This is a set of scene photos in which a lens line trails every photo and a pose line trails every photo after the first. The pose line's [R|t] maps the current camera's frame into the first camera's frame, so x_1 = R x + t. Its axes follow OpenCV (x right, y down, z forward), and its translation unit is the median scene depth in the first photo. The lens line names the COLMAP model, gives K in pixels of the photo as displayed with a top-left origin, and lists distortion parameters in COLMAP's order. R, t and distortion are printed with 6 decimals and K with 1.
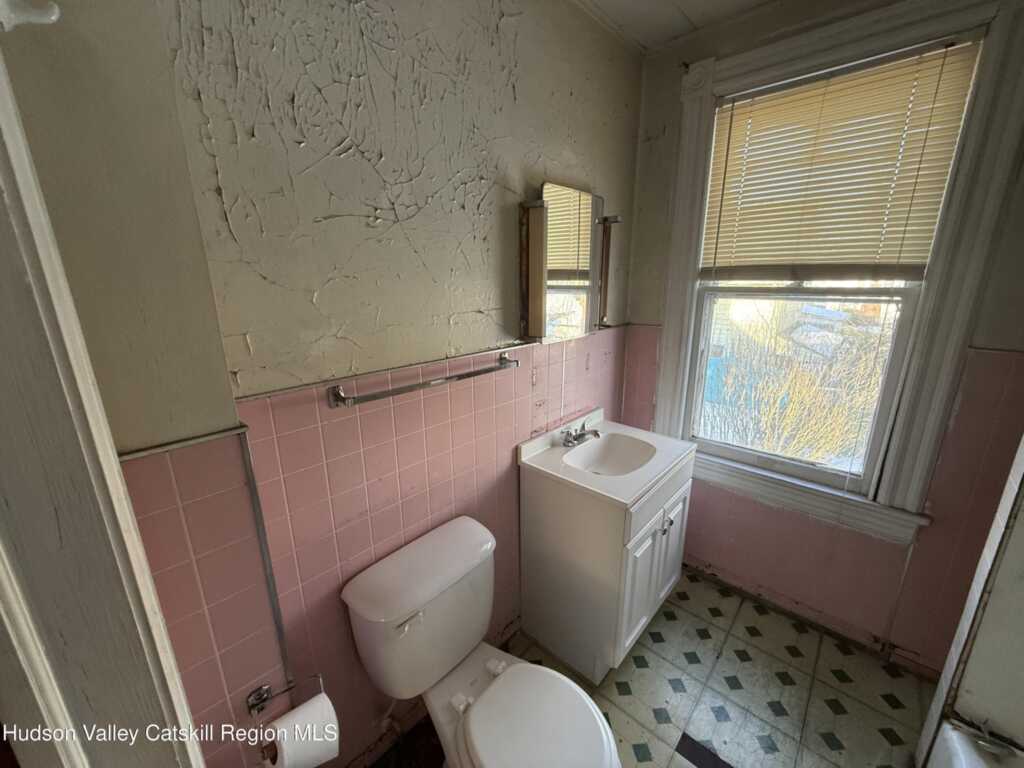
lens RADIAL K [[406.4, 0, 509.4], [0, 406.4, 385.7], [0, 0, 1]] dist [0.001851, 0.000429]
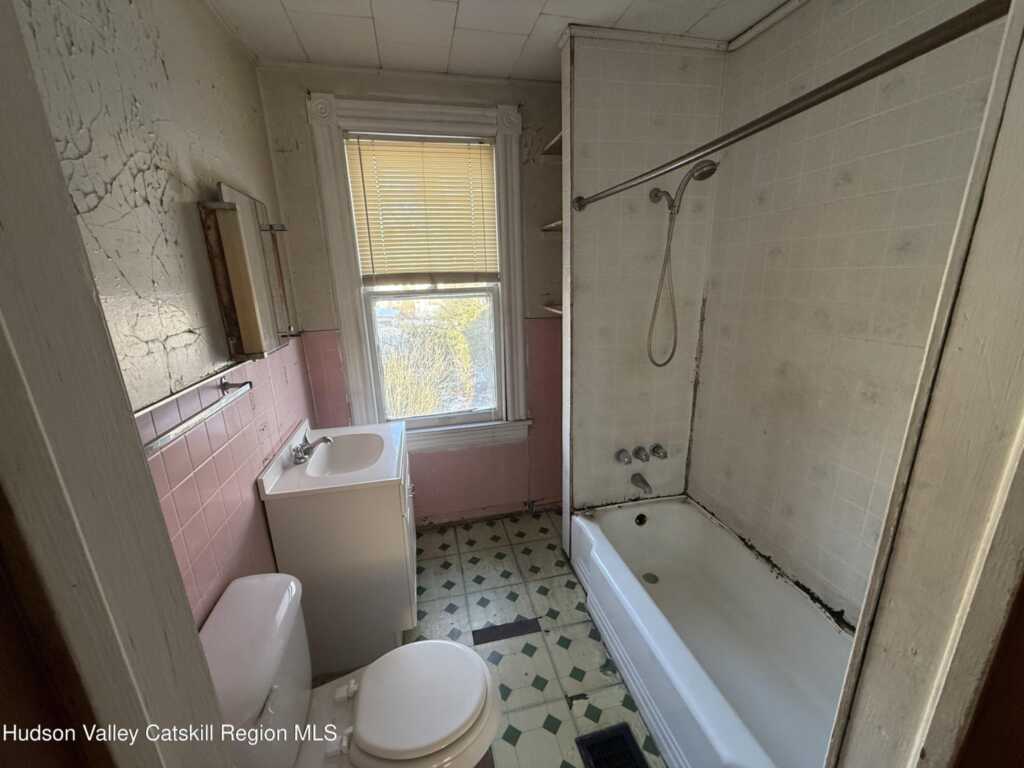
lens RADIAL K [[406.4, 0, 506.3], [0, 406.4, 385.3], [0, 0, 1]] dist [0.001851, 0.000429]
pose [[0.575239, -0.222980, 0.787007, -0.310799], [0.238318, 0.966074, 0.099523, -0.007858], [-0.782499, 0.130308, 0.608864, 0.021078]]
